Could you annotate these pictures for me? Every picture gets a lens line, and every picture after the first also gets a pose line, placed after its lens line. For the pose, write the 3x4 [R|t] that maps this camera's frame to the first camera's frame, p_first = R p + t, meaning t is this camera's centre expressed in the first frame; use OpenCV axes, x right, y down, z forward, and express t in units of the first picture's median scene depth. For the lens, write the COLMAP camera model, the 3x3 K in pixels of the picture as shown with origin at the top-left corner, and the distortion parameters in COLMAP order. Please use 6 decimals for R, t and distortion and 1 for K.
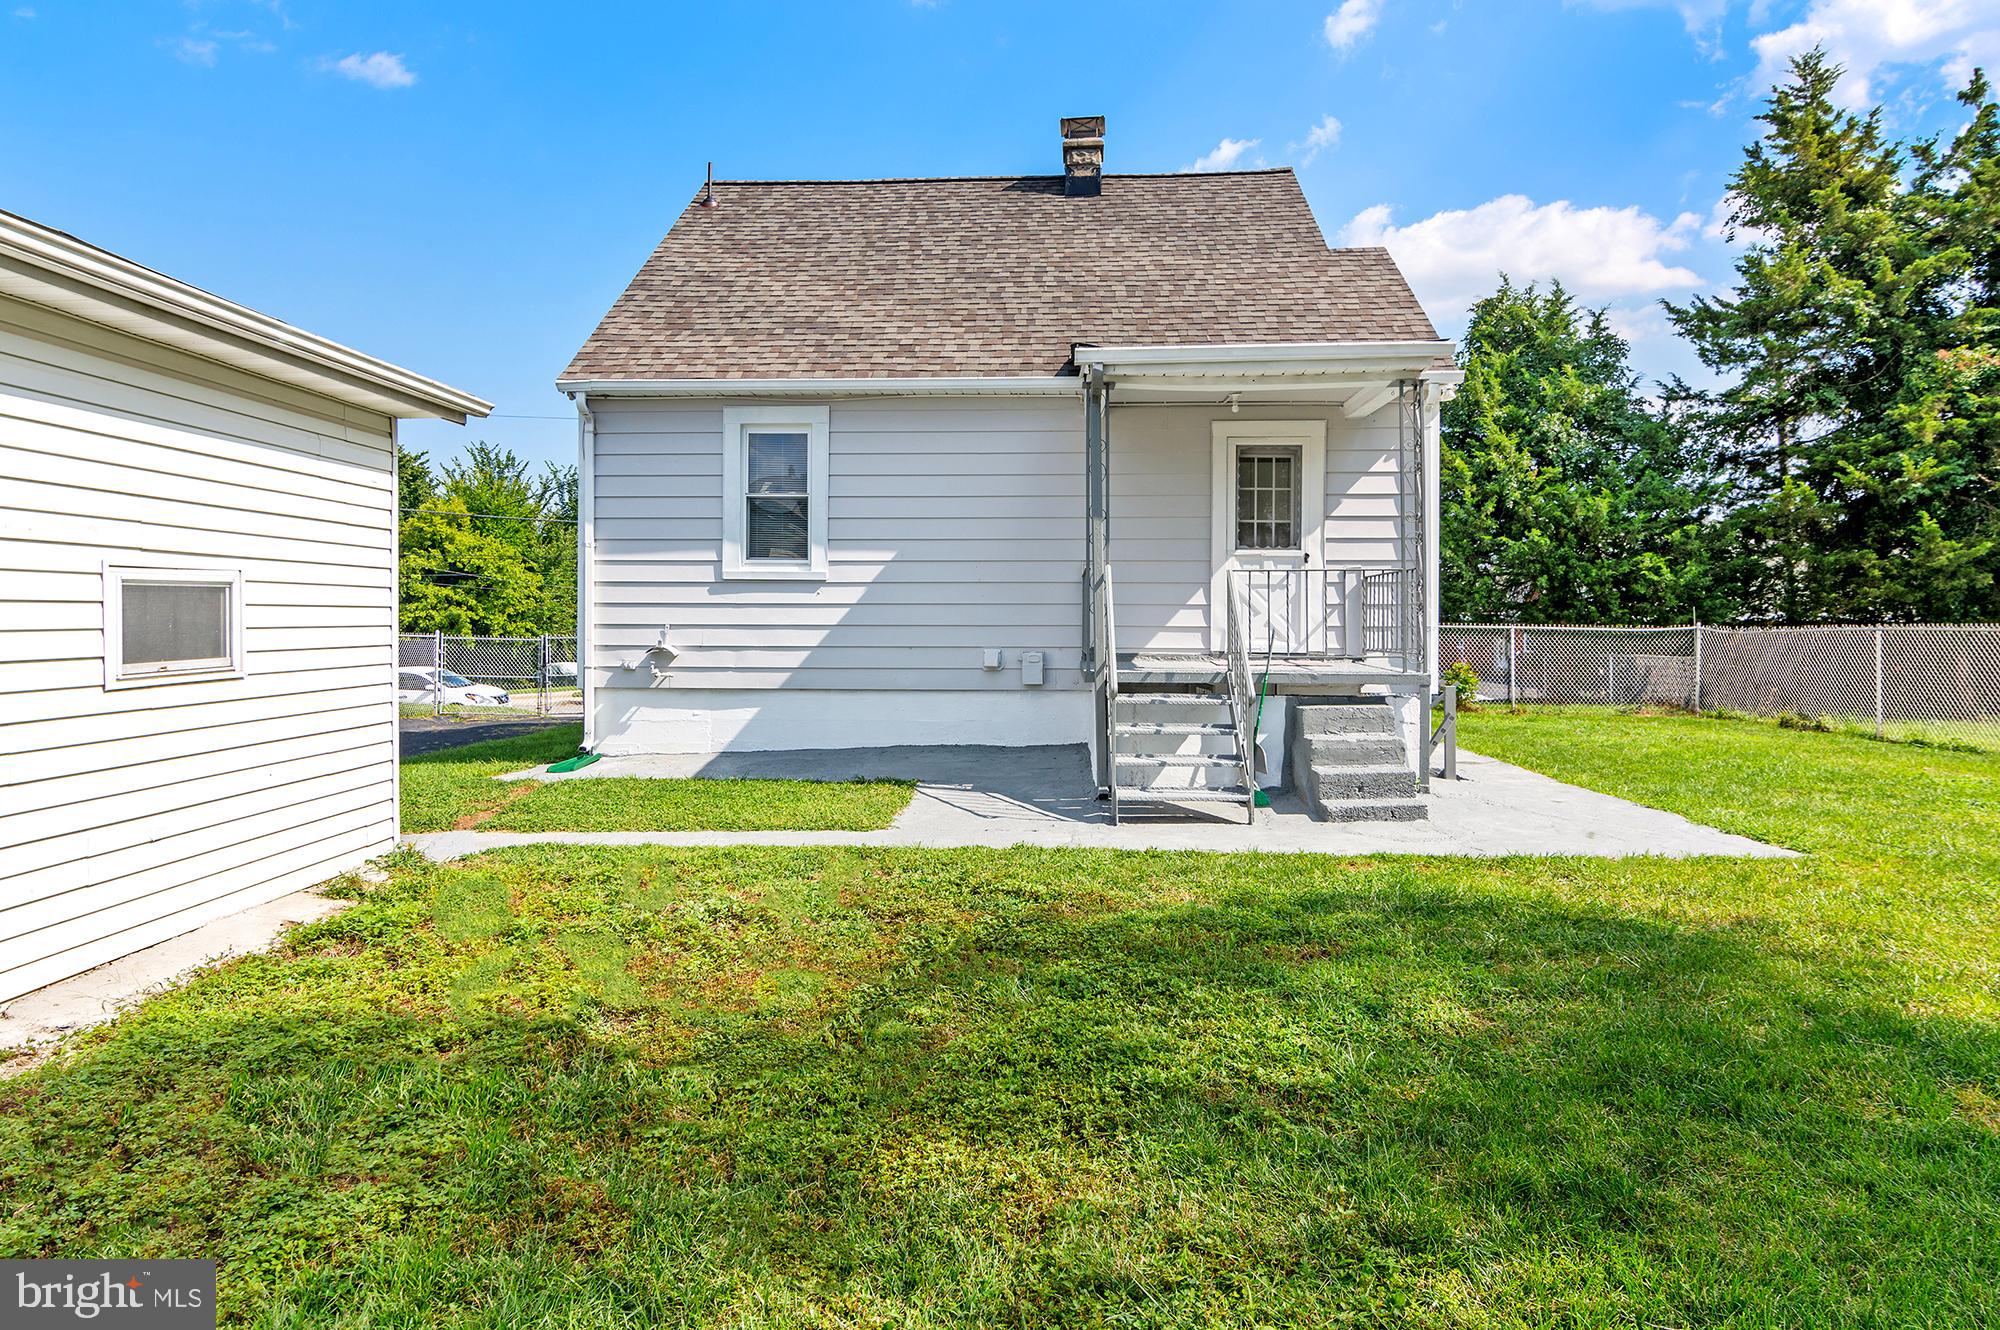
lens RADIAL K [[1195.1, 0, 998.8], [0, 1195.1, 604.9], [0, 0, 1]] dist [0.037591, -0.025846]
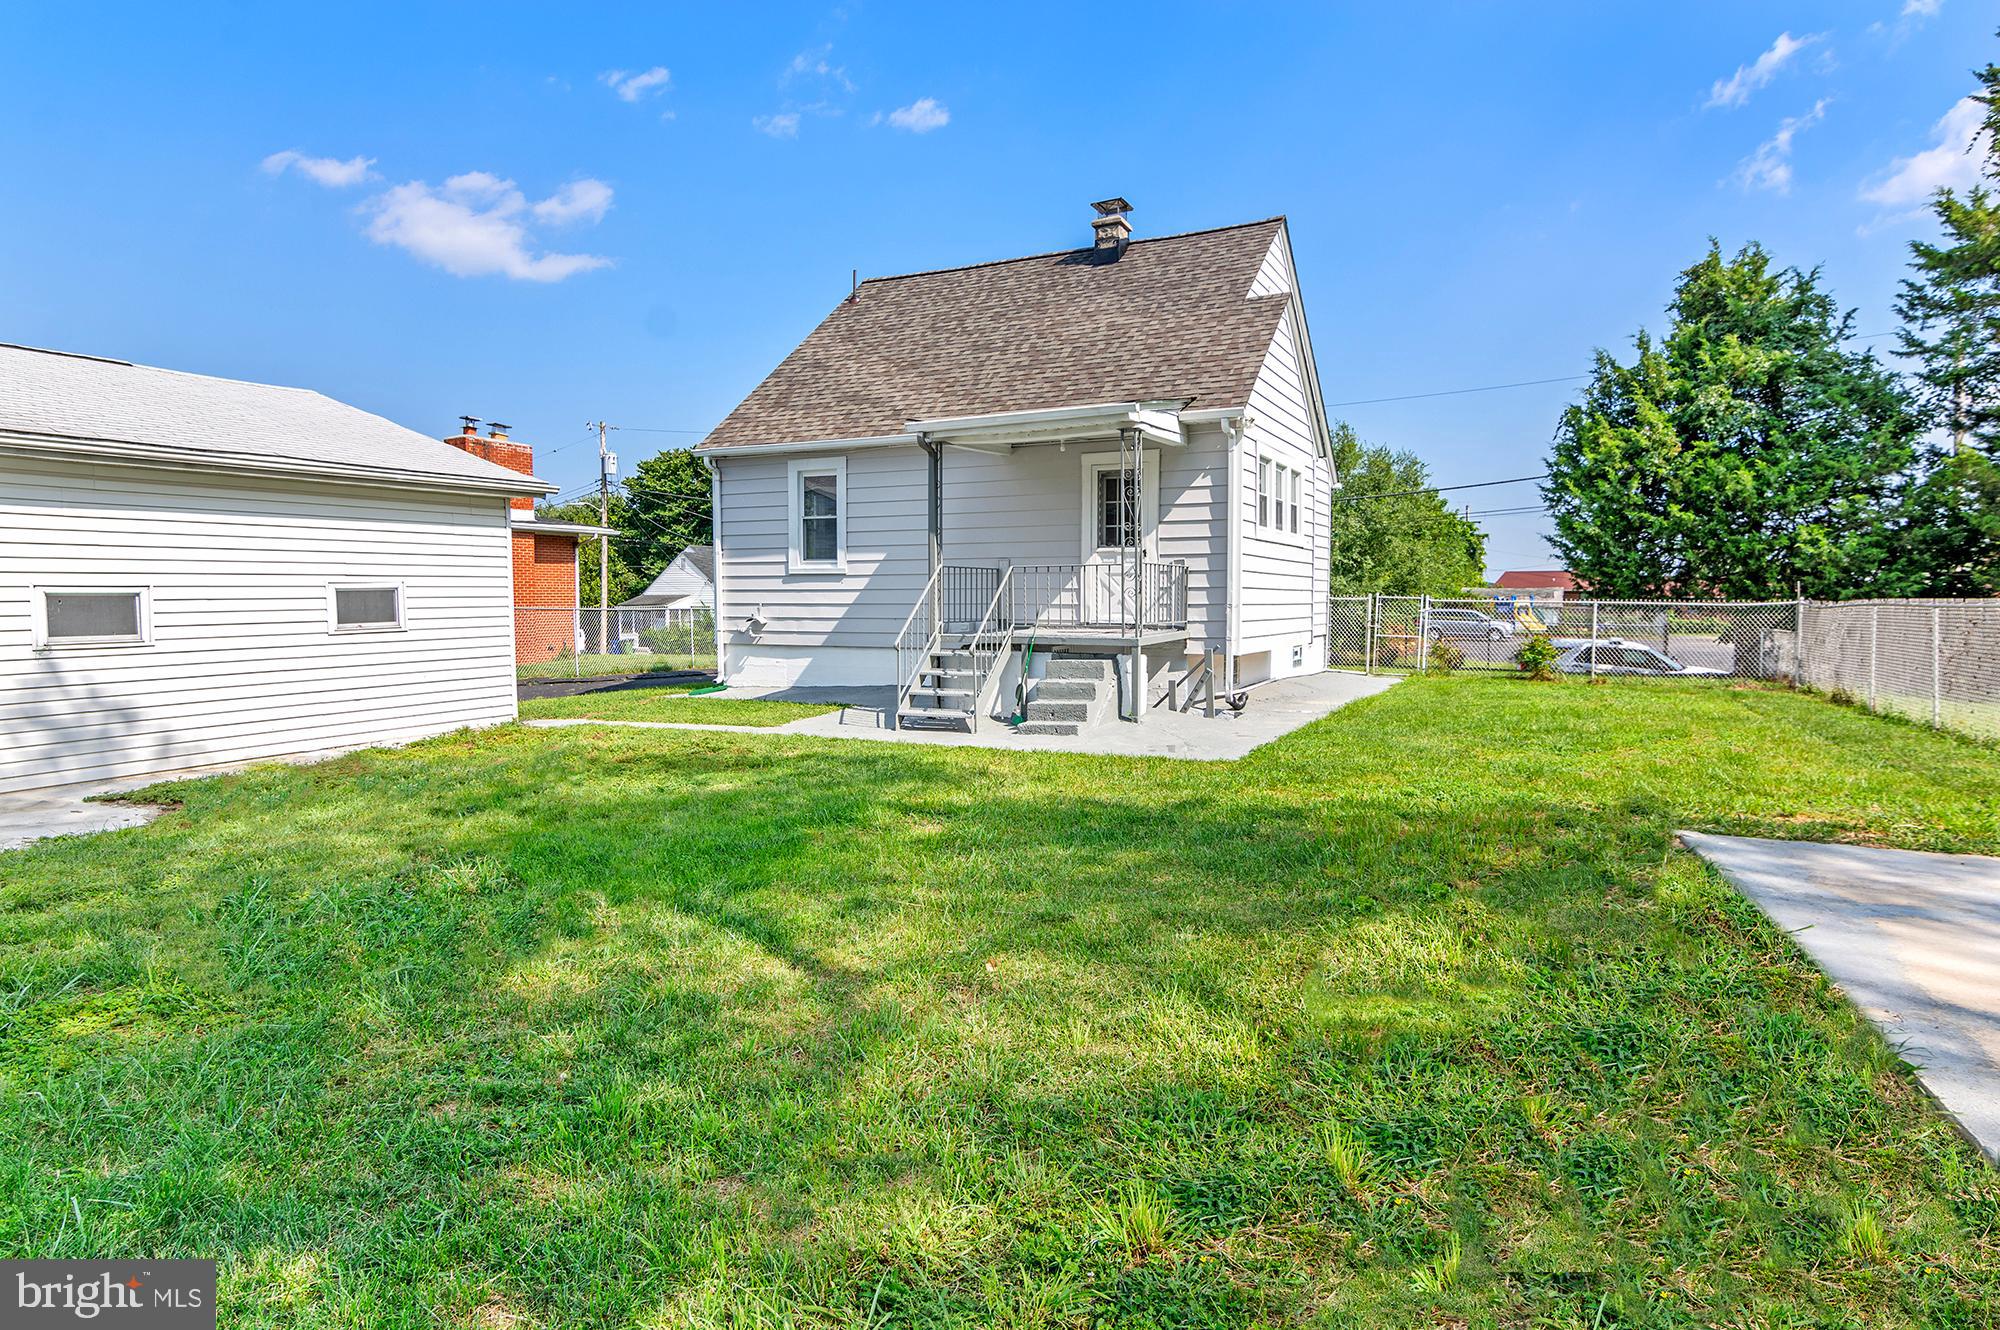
lens RADIAL K [[1143.5, 0, 1000.0], [0, 1143.5, 665.0], [0, 0, 1]] dist [0.004876, 0.001288]
pose [[0.915805, 0.019706, -0.401139, 0.608227], [0.010659, 0.997251, 0.073326, -0.009692], [0.401482, -0.071428, 0.913077, -0.238433]]
